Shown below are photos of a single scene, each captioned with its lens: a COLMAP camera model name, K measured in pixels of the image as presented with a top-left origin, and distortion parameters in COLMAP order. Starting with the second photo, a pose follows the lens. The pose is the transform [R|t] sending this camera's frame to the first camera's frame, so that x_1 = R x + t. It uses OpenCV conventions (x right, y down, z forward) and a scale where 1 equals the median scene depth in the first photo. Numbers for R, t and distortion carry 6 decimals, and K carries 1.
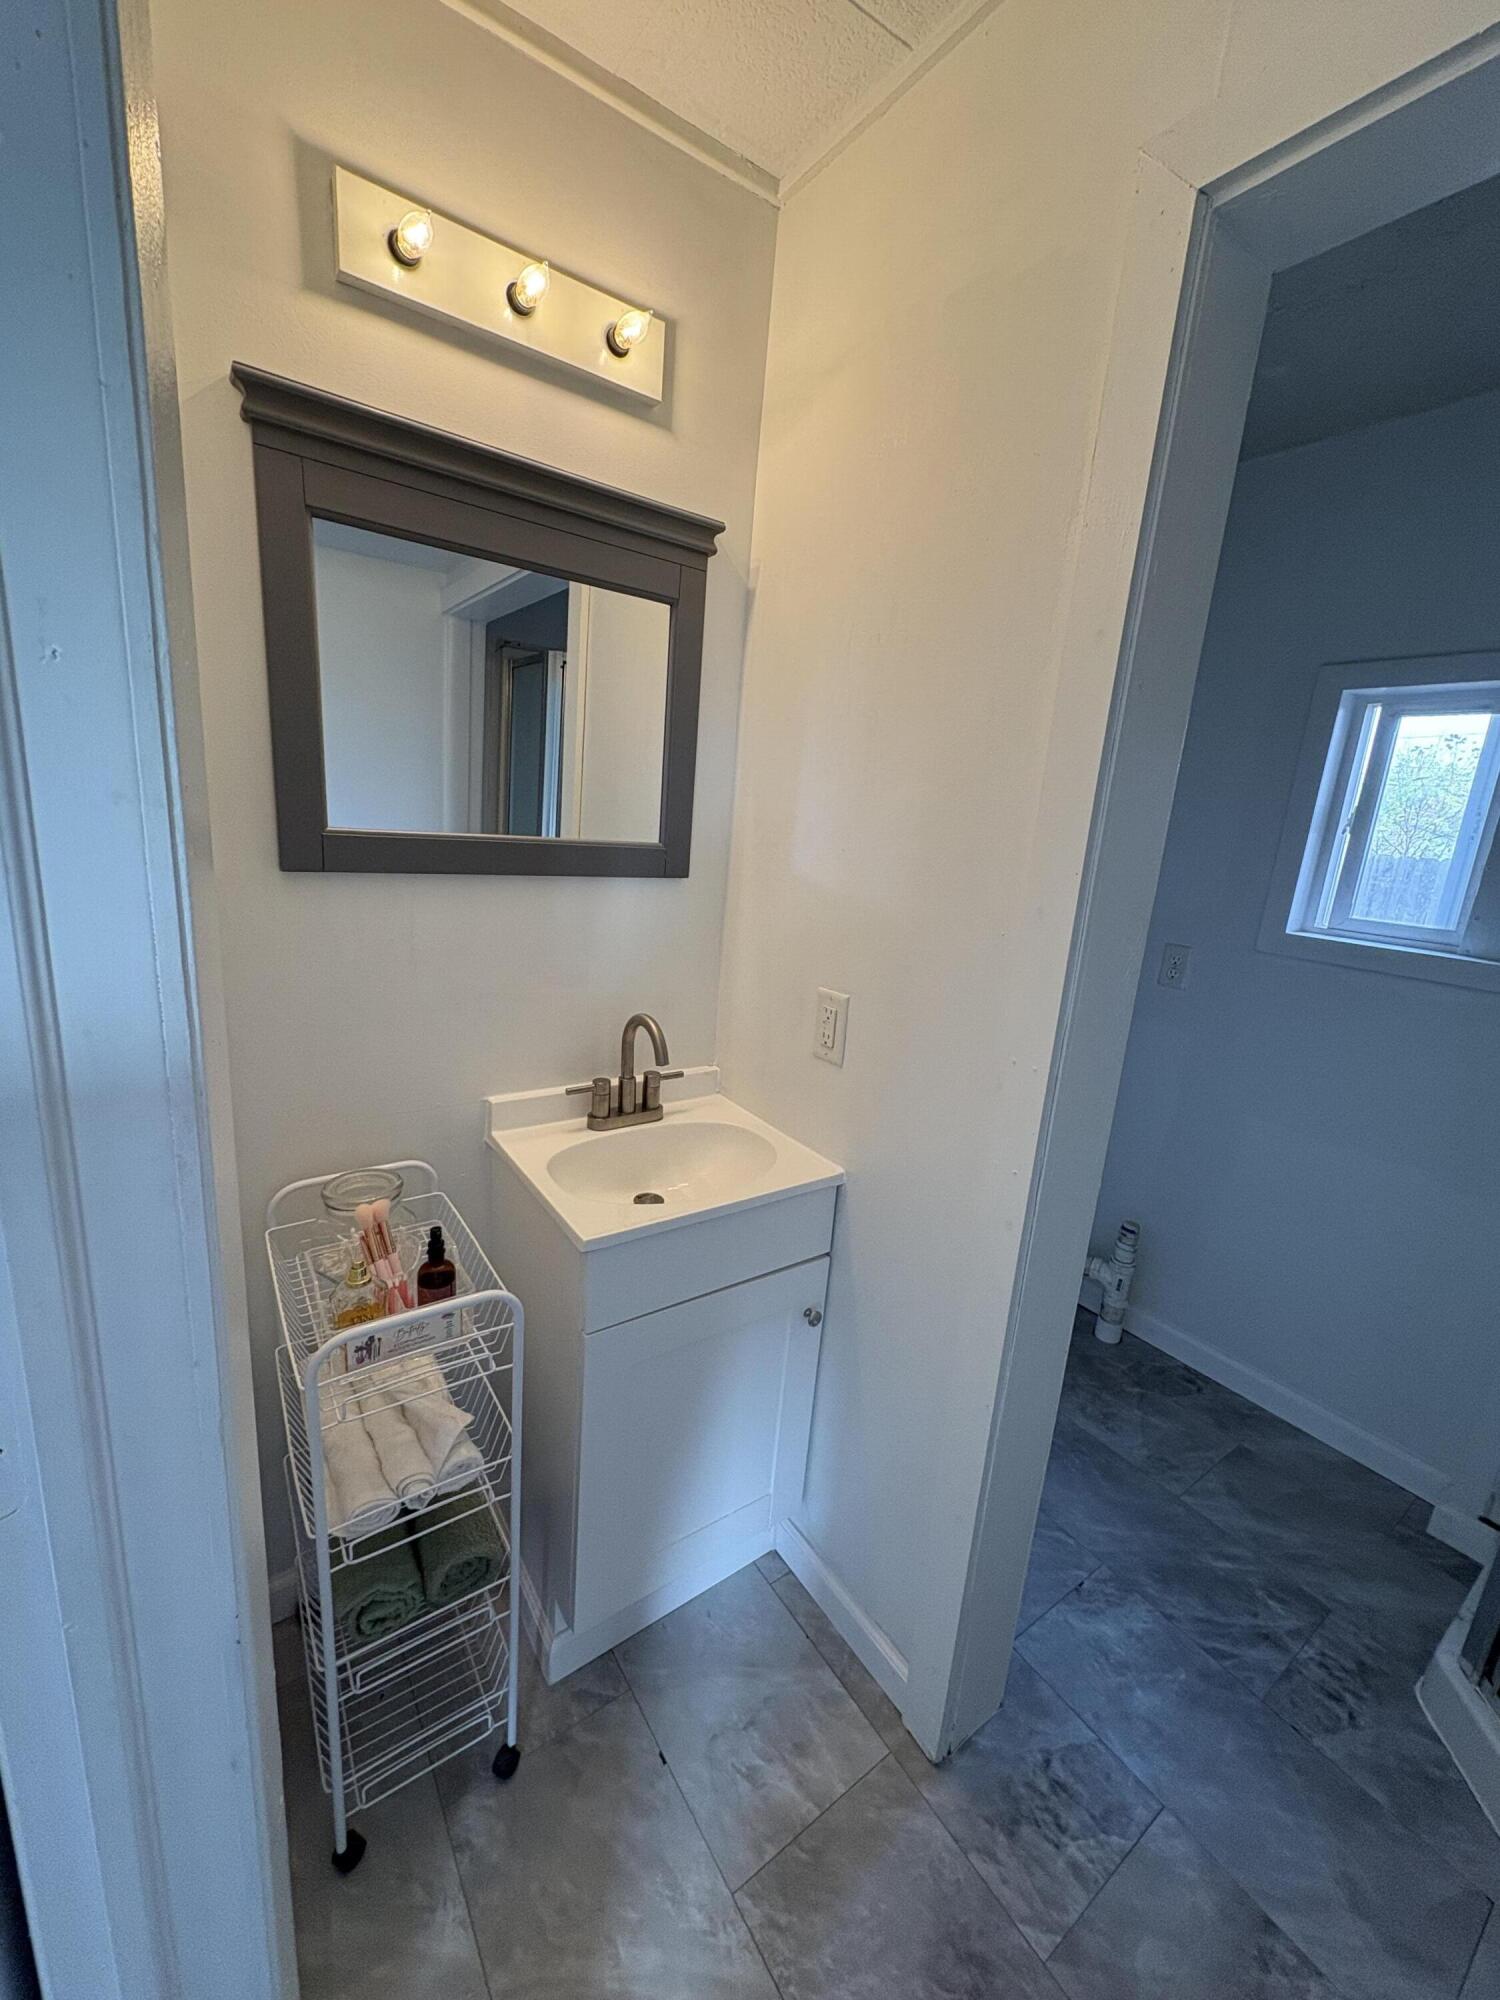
lens RADIAL K [[796.3, 0, 750.8], [0, 796.3, 1001.0], [0, 0, 1]] dist [-0.001256, 0.000236]
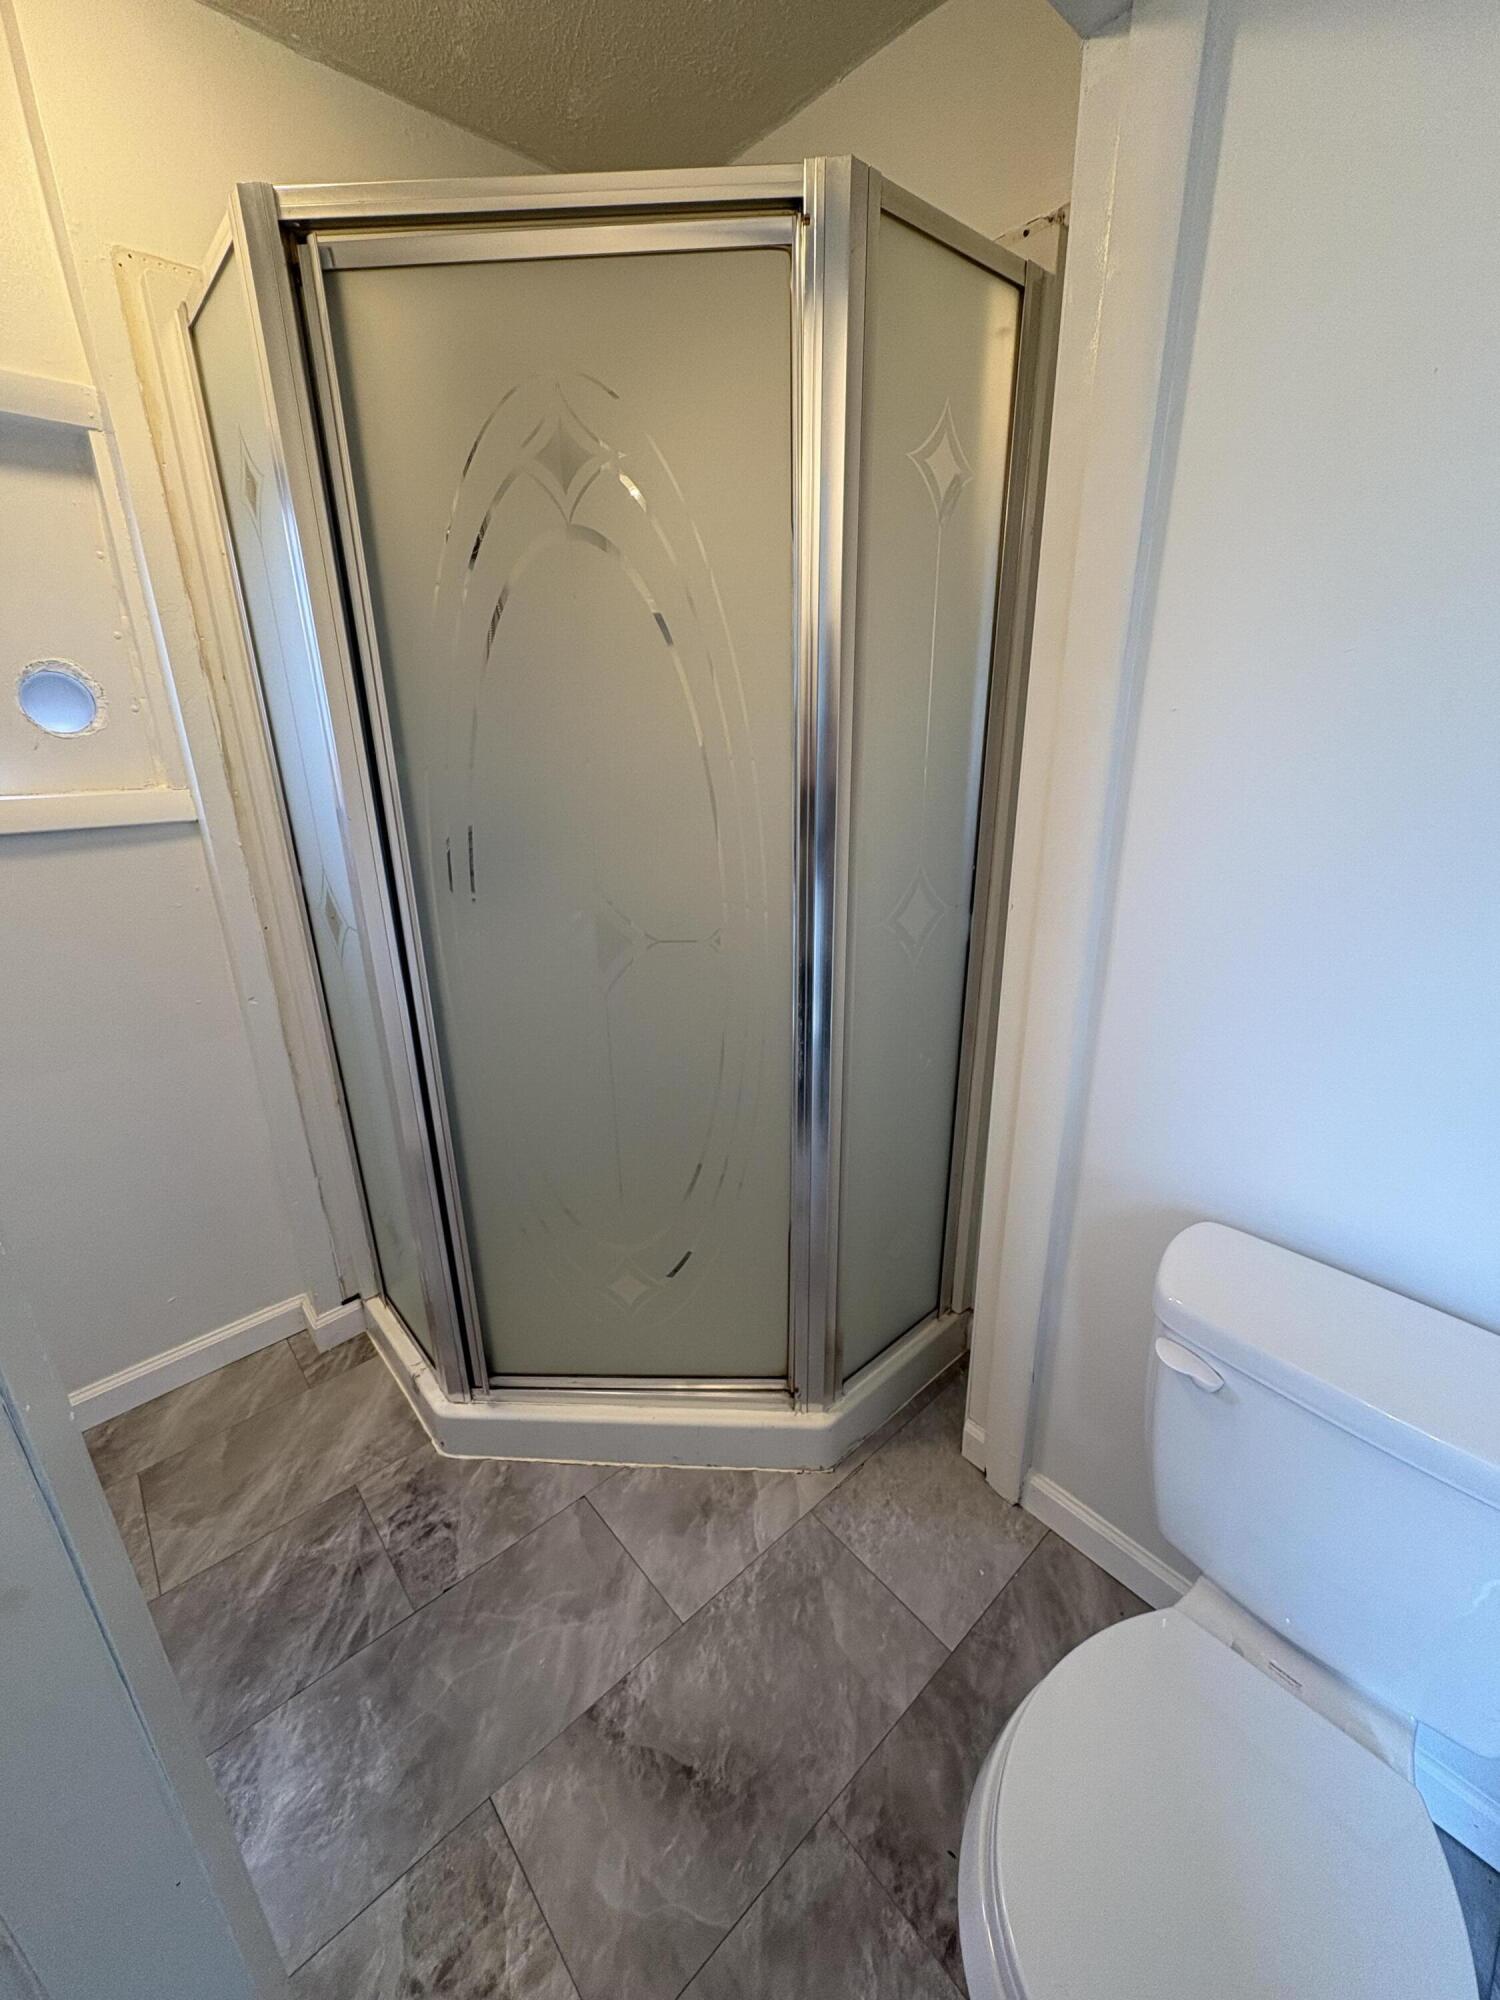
lens RADIAL K [[796.3, 0, 753.5], [0, 796.3, 998.6], [0, 0, 1]] dist [-0.001256, 0.000236]
pose [[-0.118956, -0.393383, 0.911647, 0.031834], [0.230095, 0.882249, 0.410722, -0.034499], [-0.965870, 0.258624, -0.014433, 0.416648]]
